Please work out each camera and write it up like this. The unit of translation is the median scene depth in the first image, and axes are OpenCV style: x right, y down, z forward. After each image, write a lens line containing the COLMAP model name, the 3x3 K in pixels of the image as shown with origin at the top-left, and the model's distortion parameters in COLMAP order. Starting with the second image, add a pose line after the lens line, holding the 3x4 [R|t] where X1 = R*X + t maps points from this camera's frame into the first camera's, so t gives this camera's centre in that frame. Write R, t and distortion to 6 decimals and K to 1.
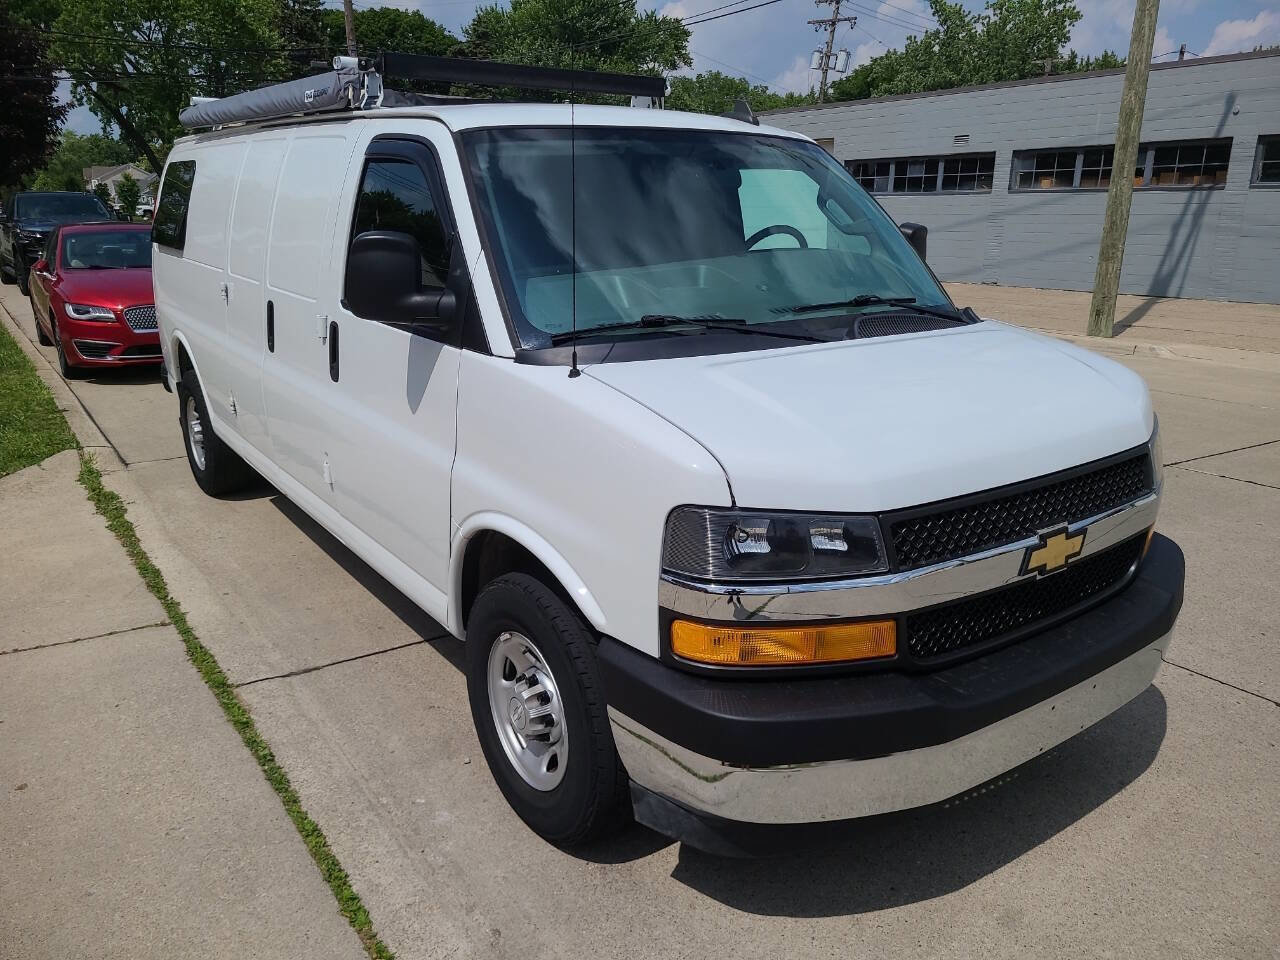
lens RADIAL K [[955.3, 0, 614.8], [0, 955.3, 473.4], [0, 0, 1]] dist [0.065560, -0.053823]
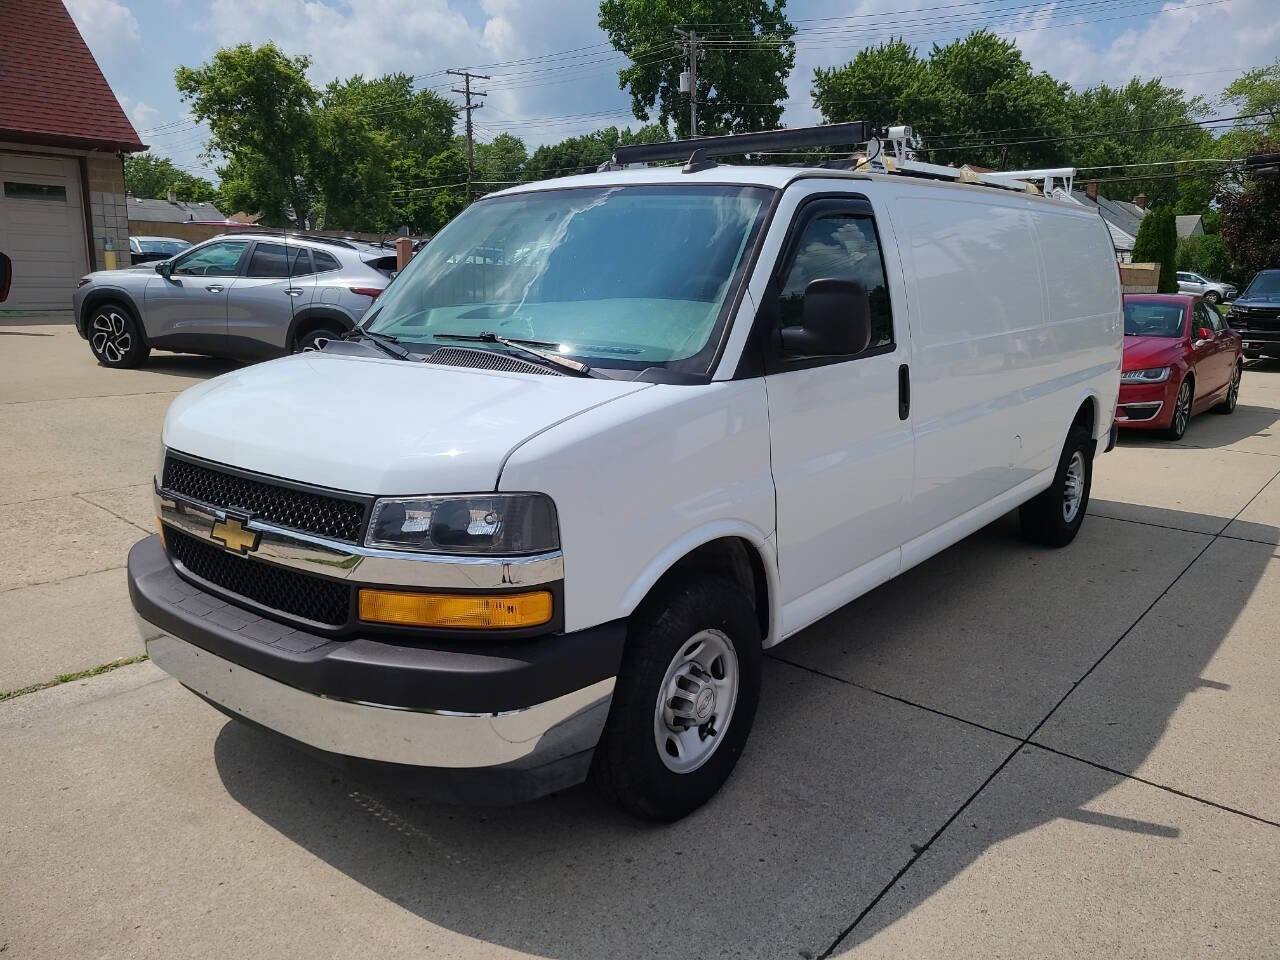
lens RADIAL K [[955.3, 0, 639.1], [0, 955.3, 480.0], [0, 0, 1]] dist [0.065560, -0.053823]
pose [[0.269760, 0.201418, -0.941626, 0.912432], [-0.271857, 0.954029, 0.126188, -0.142684], [0.923755, 0.221947, 0.312116, 0.589206]]
